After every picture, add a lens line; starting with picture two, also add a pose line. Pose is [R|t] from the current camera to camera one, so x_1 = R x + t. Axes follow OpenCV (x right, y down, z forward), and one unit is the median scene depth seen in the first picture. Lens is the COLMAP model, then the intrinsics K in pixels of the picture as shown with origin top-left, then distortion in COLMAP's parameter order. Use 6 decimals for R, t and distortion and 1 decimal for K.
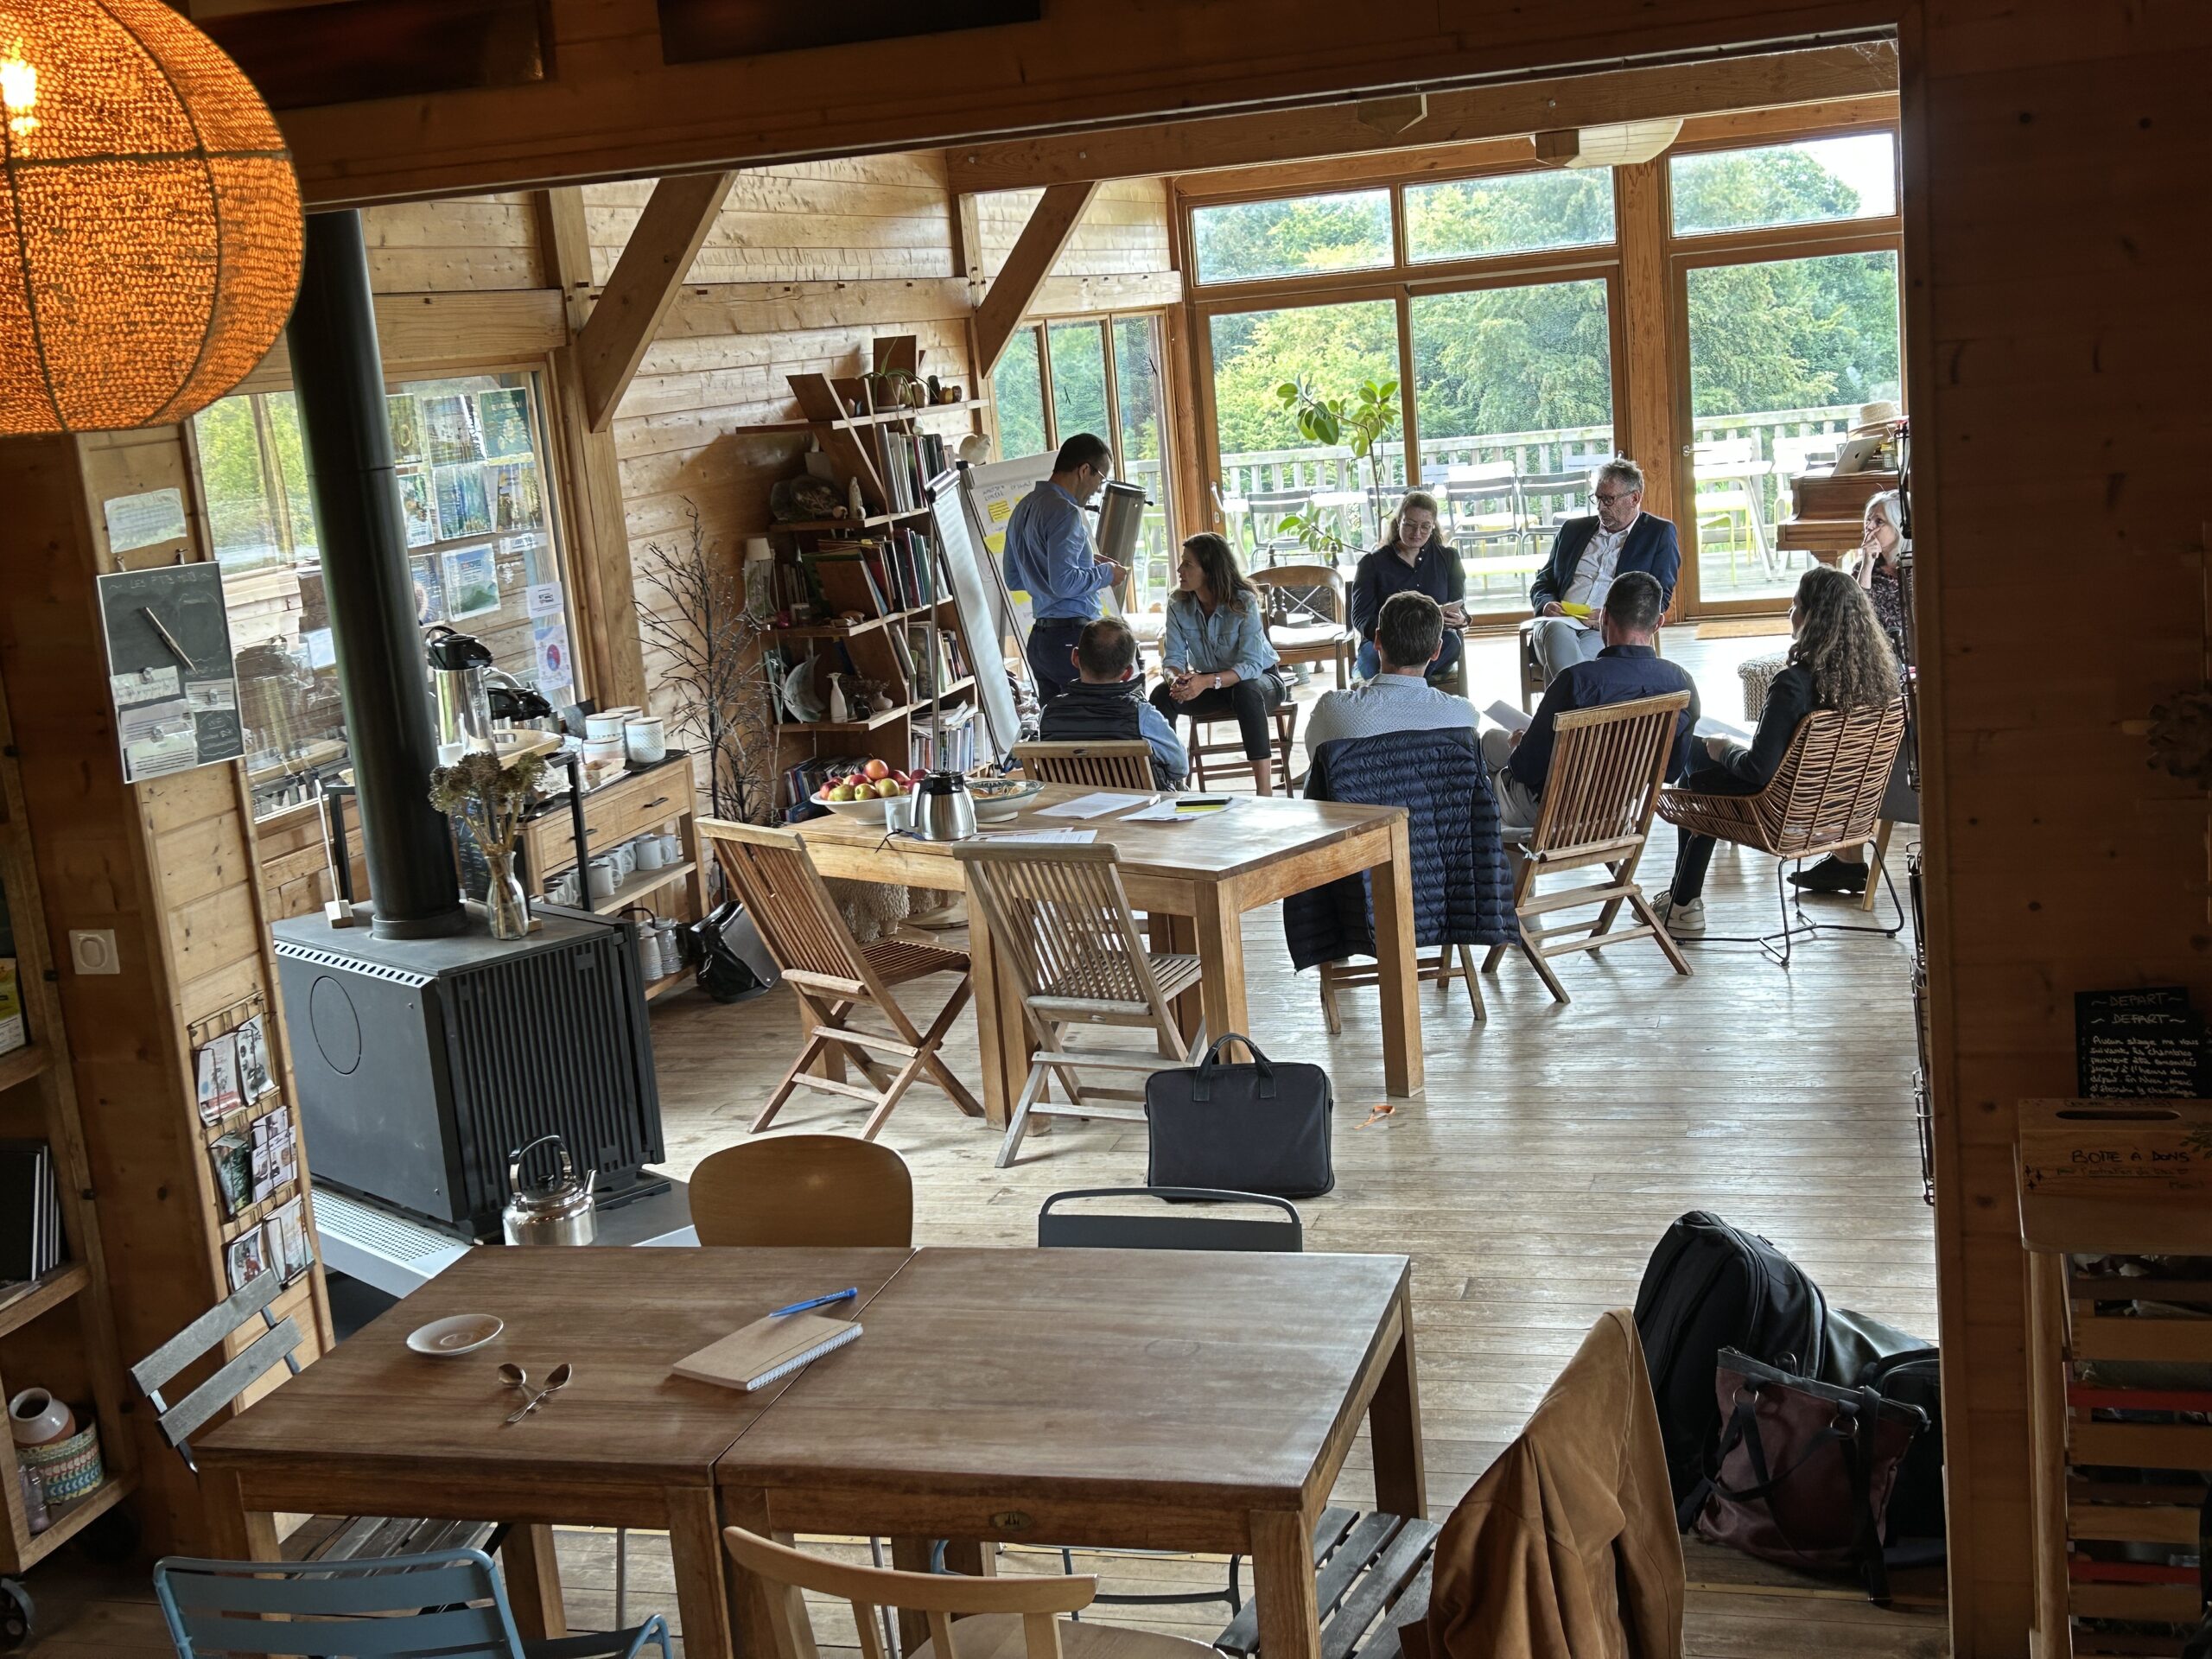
lens RADIAL K [[2667.0, 0, 1106.0], [0, 2667.0, 829.5], [0, 0, 1]] dist [0.135759, -0.022230]
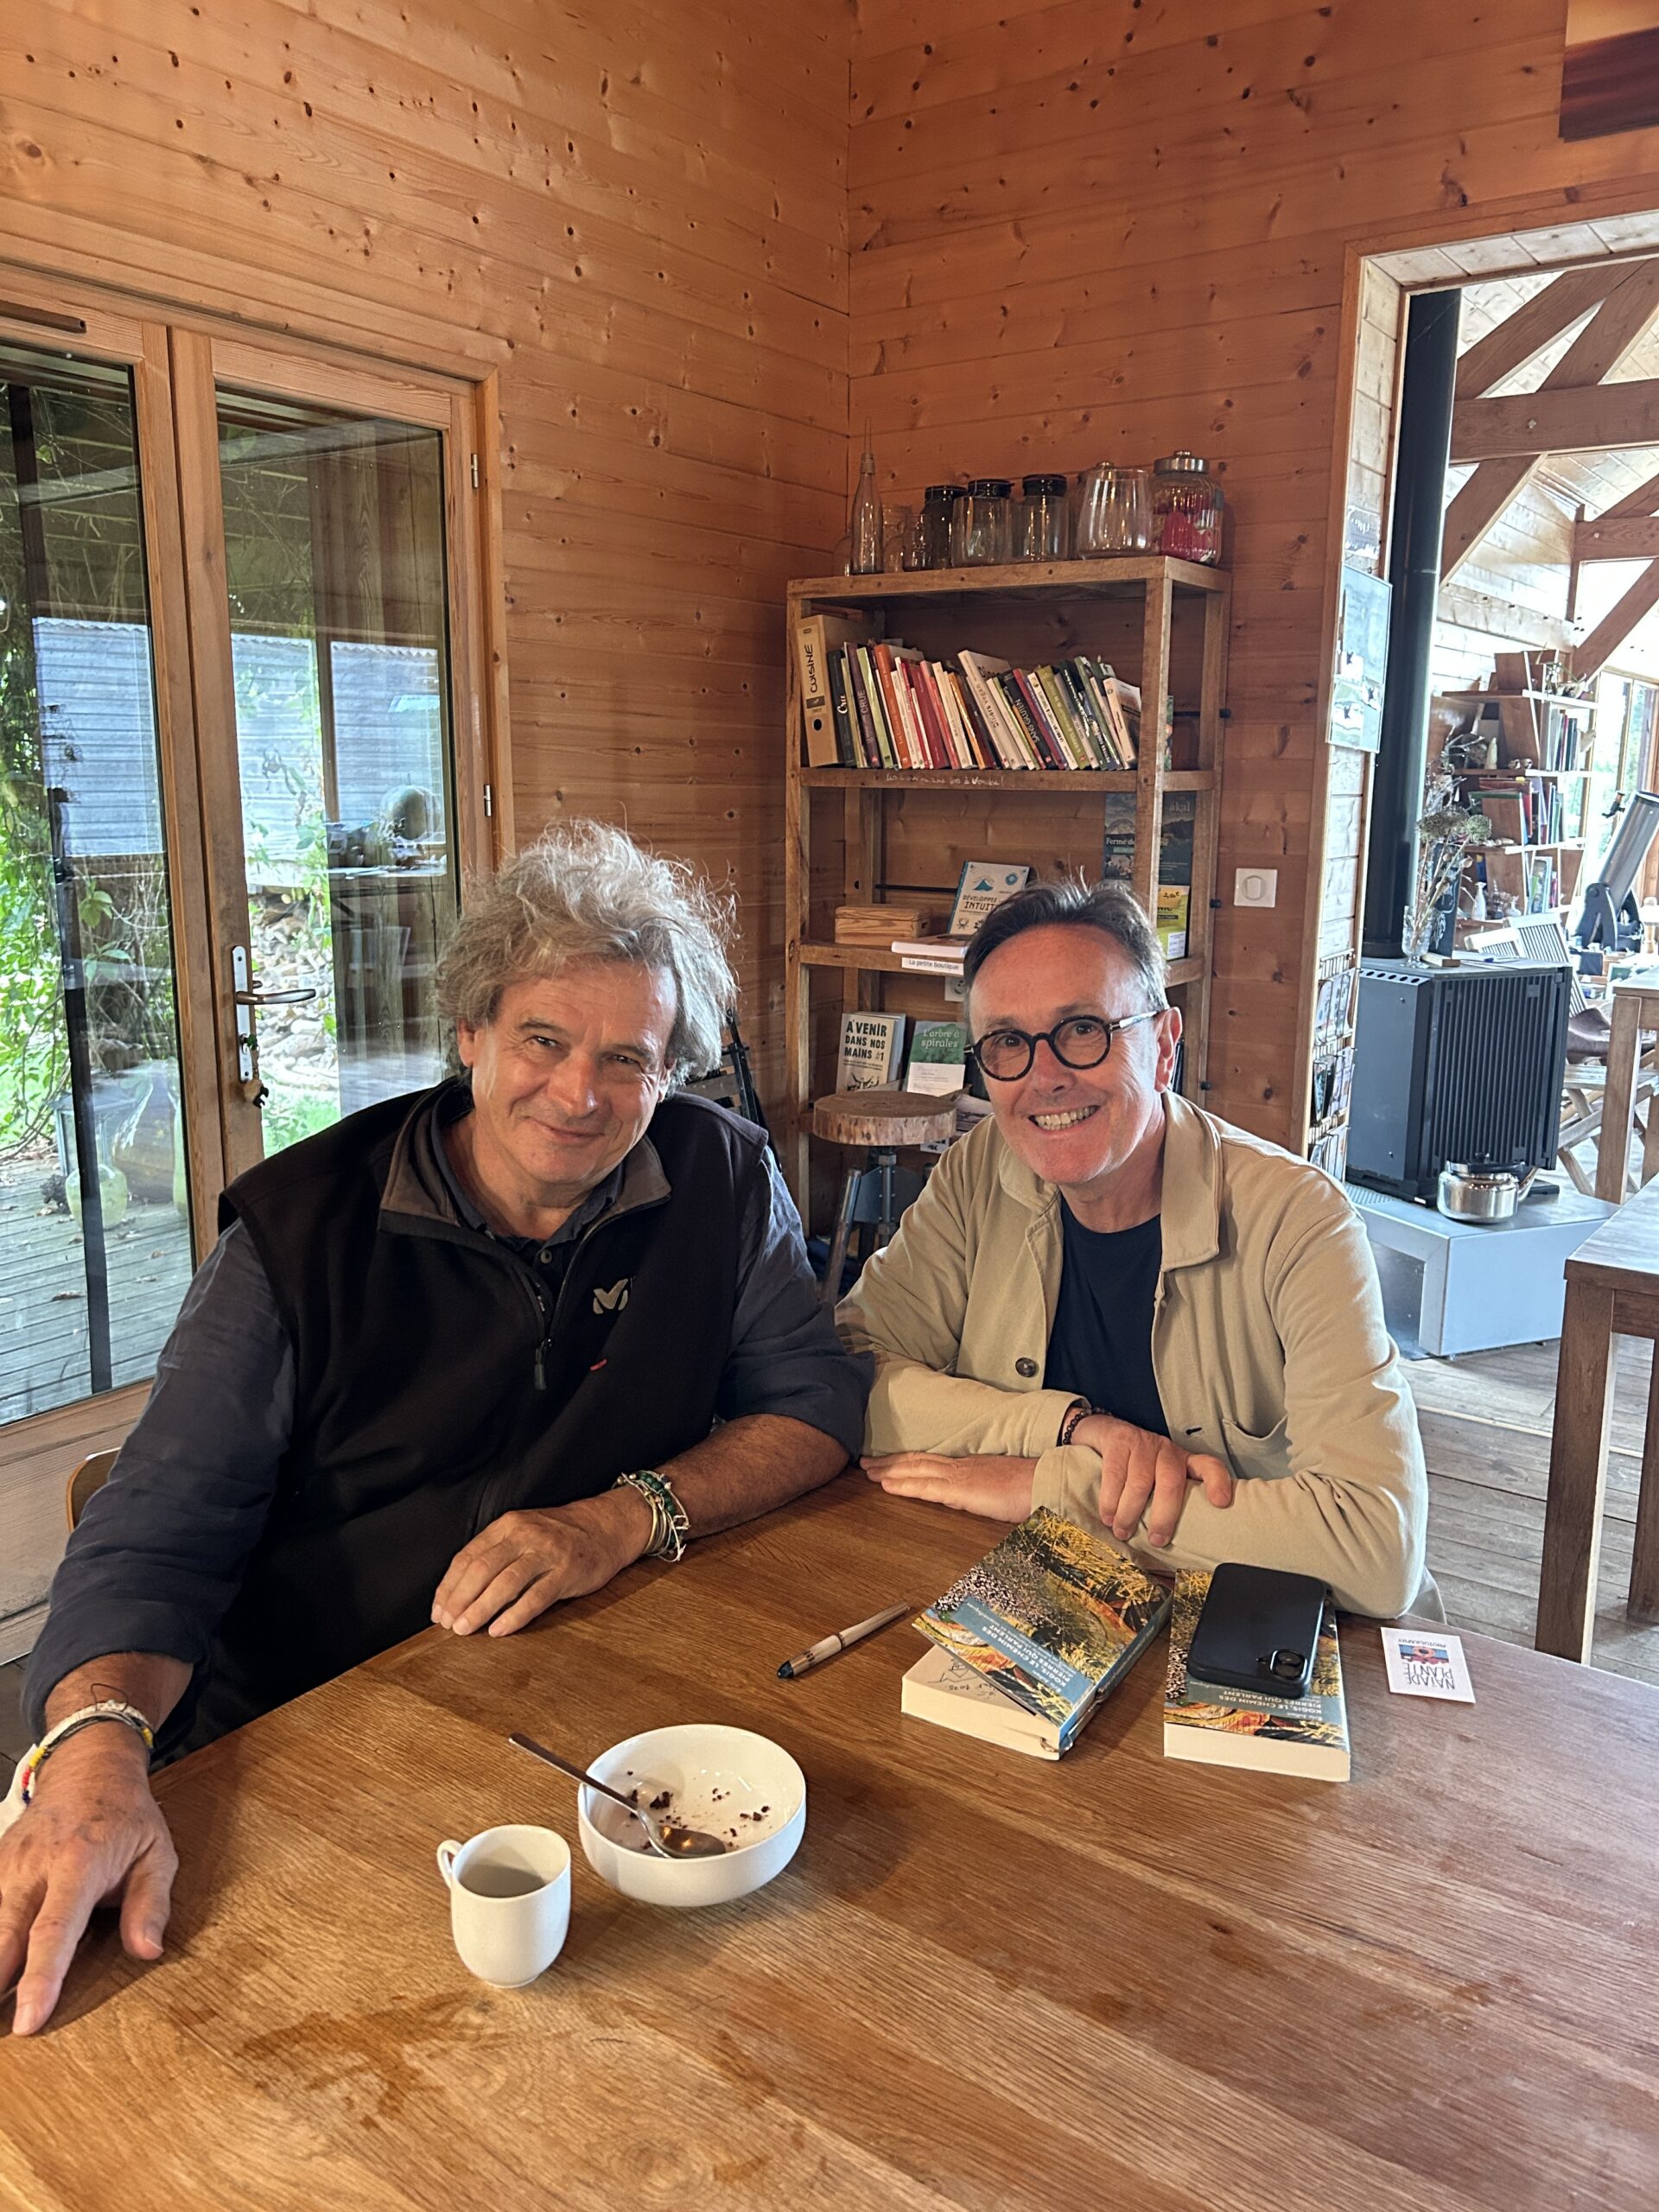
lens RADIAL K [[1679.1, 0, 829.5], [0, 1679.1, 1106.0], [0, 0, 1]] dist [0.060537, -0.066666]
pose [[0.944678, 0.156682, -0.288157, -0.127806], [-0.151104, 0.987640, 0.041645, 0.055954], [0.291120, 0.004201, 0.956677, 0.086738]]
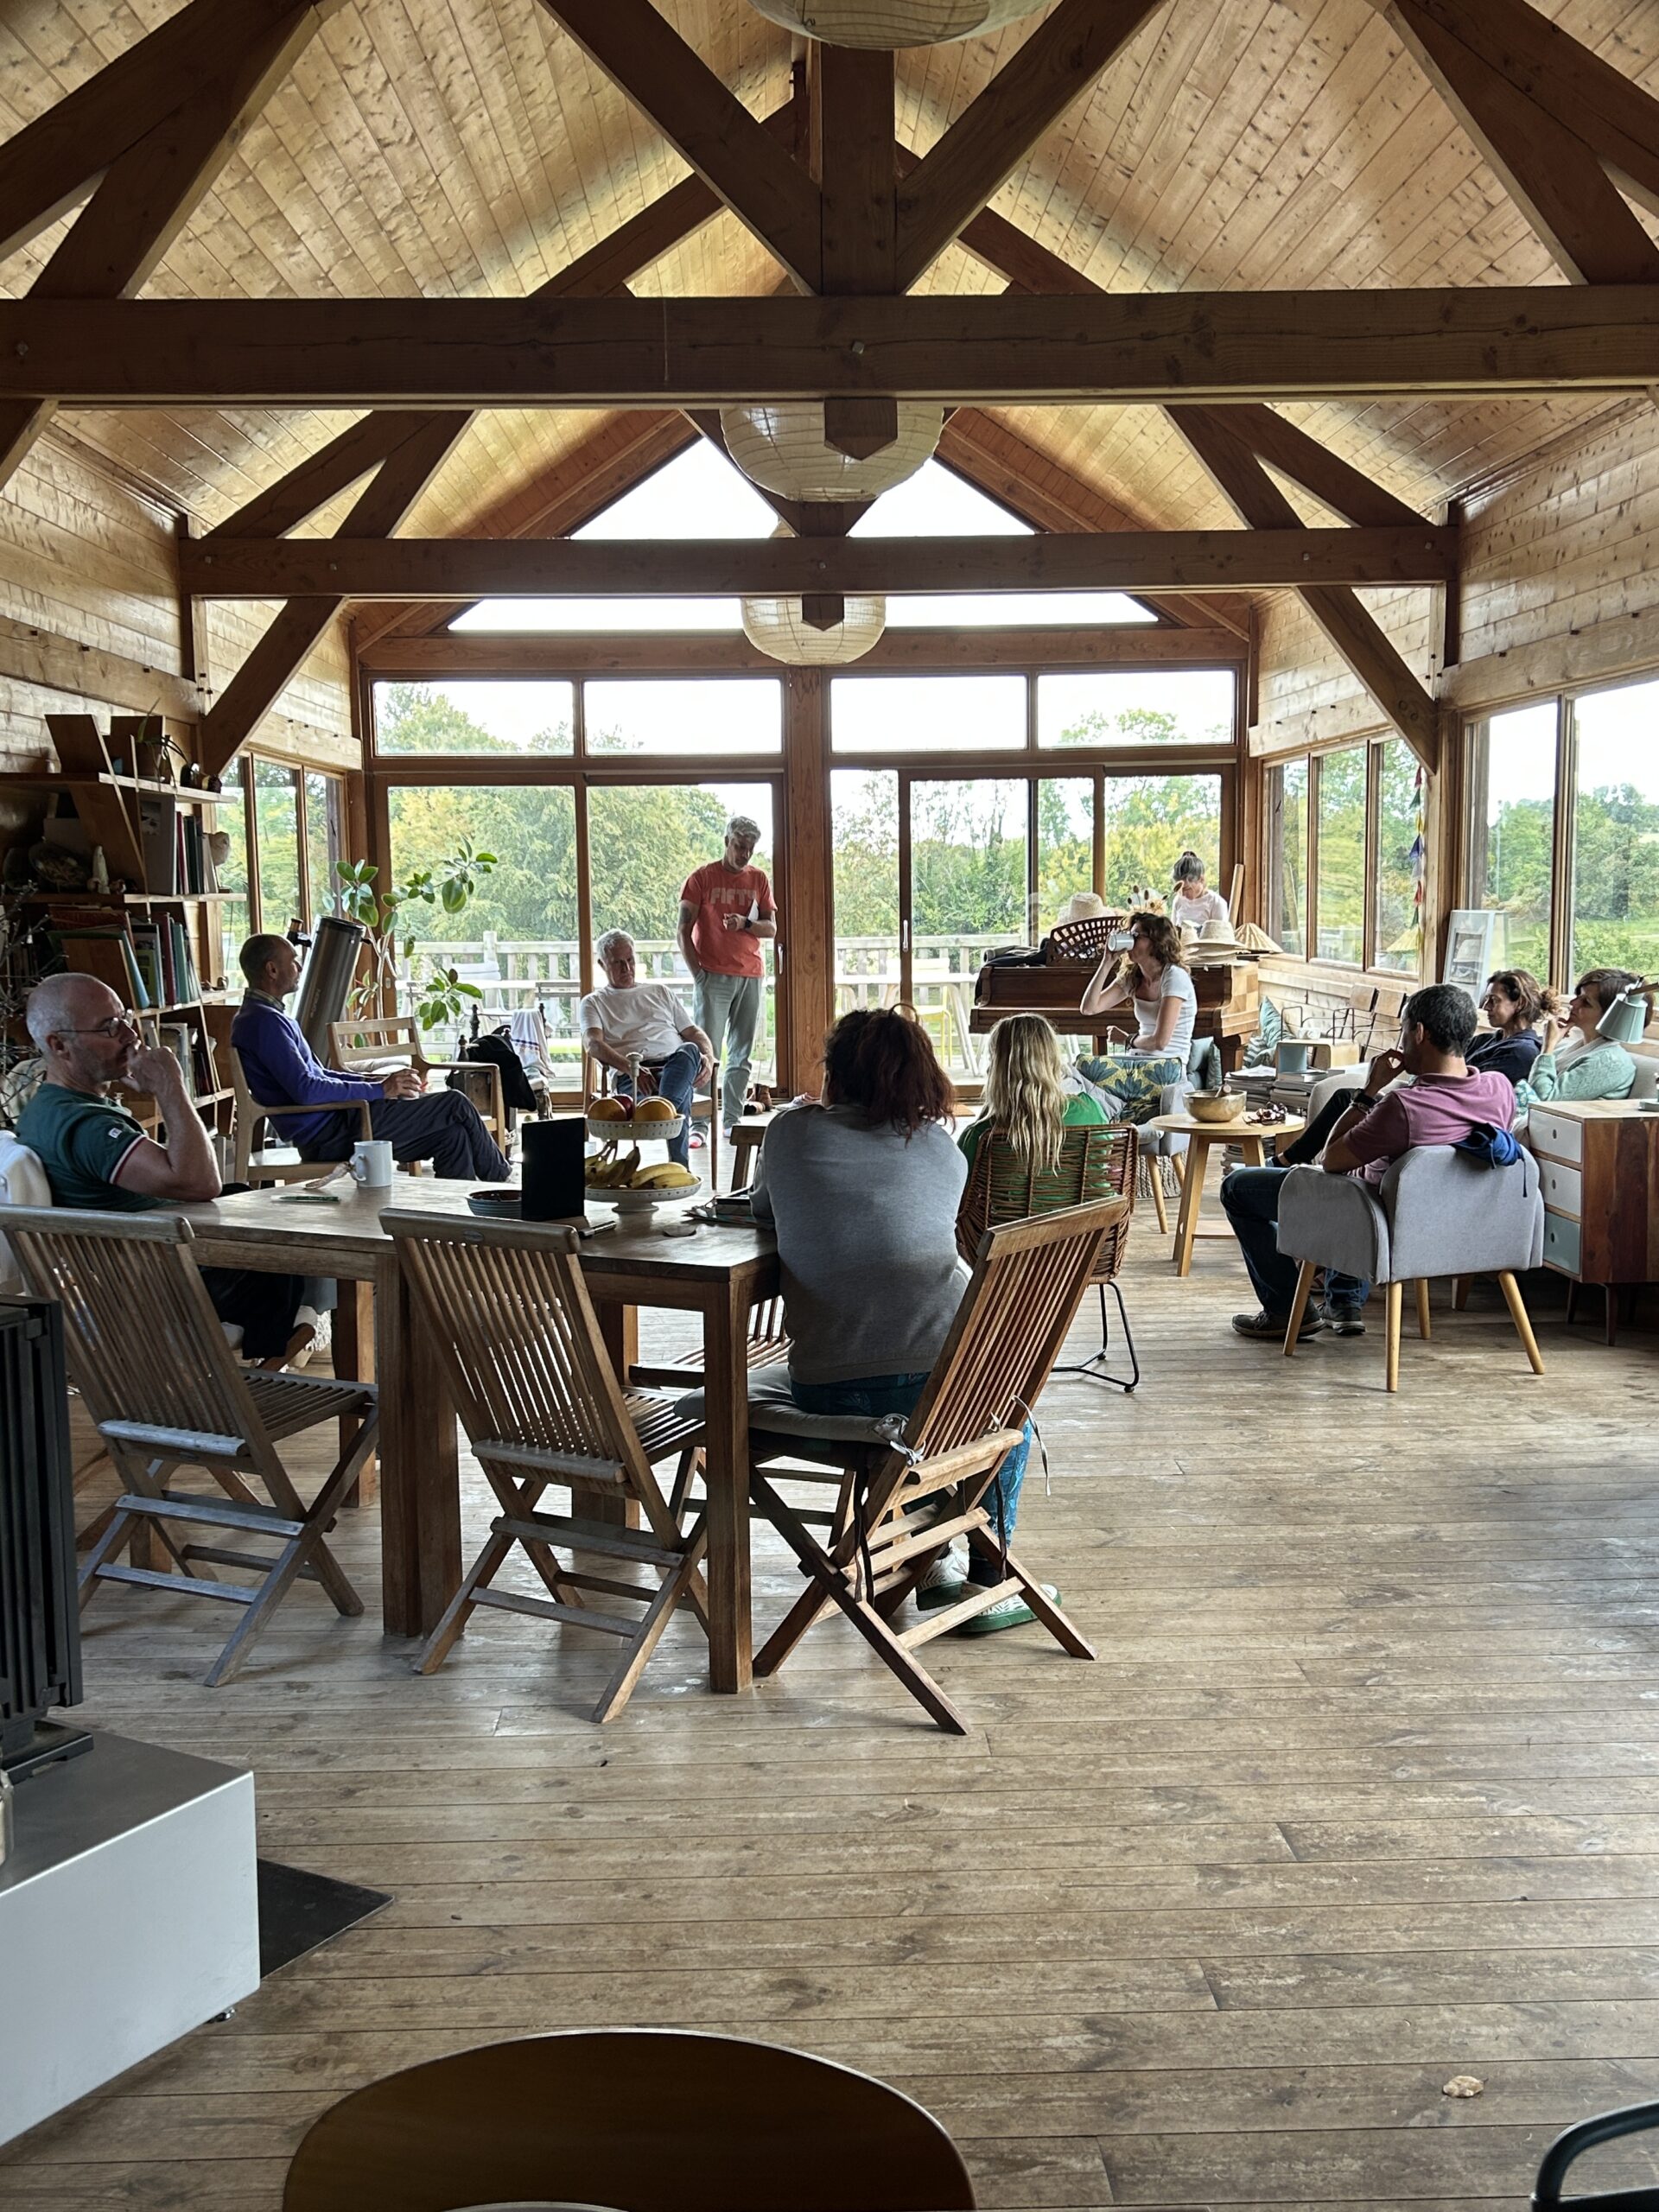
lens RADIAL K [[2194.0, 0, 829.5], [0, 2194.0, 1106.0], [0, 0, 1]] dist [0.174868, -0.457262]
pose [[0.948358, 0.044238, 0.314102, -0.083809], [-0.011845, 0.994476, -0.104297, 0.020007], [-0.316981, 0.095190, 0.943643, 0.226978]]
